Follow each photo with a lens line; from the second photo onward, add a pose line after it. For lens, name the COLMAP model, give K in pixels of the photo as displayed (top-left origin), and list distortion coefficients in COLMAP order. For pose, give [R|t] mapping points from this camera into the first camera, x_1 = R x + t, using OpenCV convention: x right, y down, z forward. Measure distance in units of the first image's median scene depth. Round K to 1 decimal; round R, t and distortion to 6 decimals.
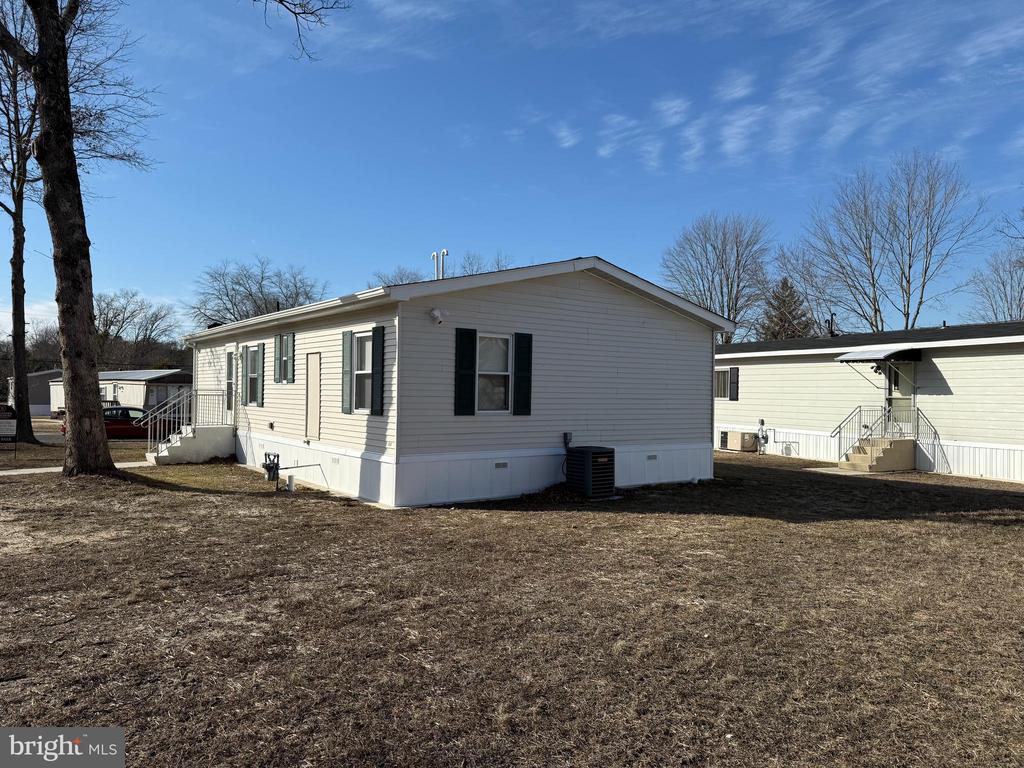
lens RADIAL K [[741.5, 0, 512.7], [0, 741.5, 381.2], [0, 0, 1]] dist [0.053629, -0.038879]
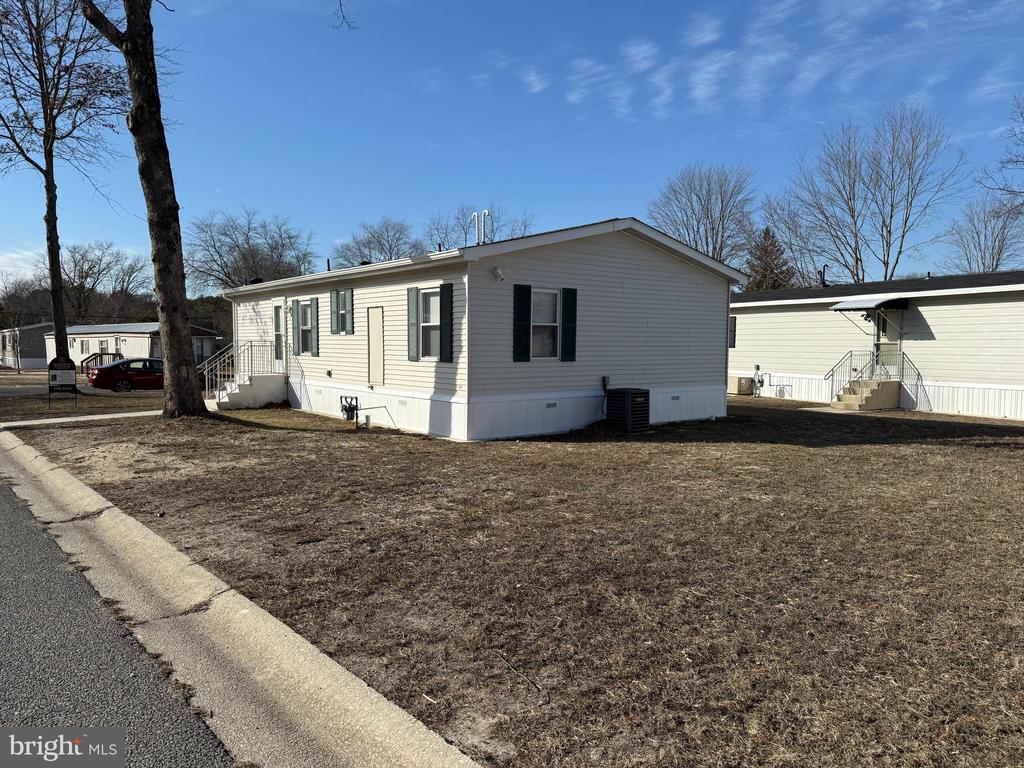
lens RADIAL K [[741.5, 0, 512.3], [0, 741.5, 389.2], [0, 0, 1]] dist [0.053629, -0.038879]
pose [[0.999470, -0.010031, 0.030957, -0.087622], [0.007618, 0.996994, 0.077102, 0.000558], [-0.031637, -0.076825, 0.996542, -0.105323]]
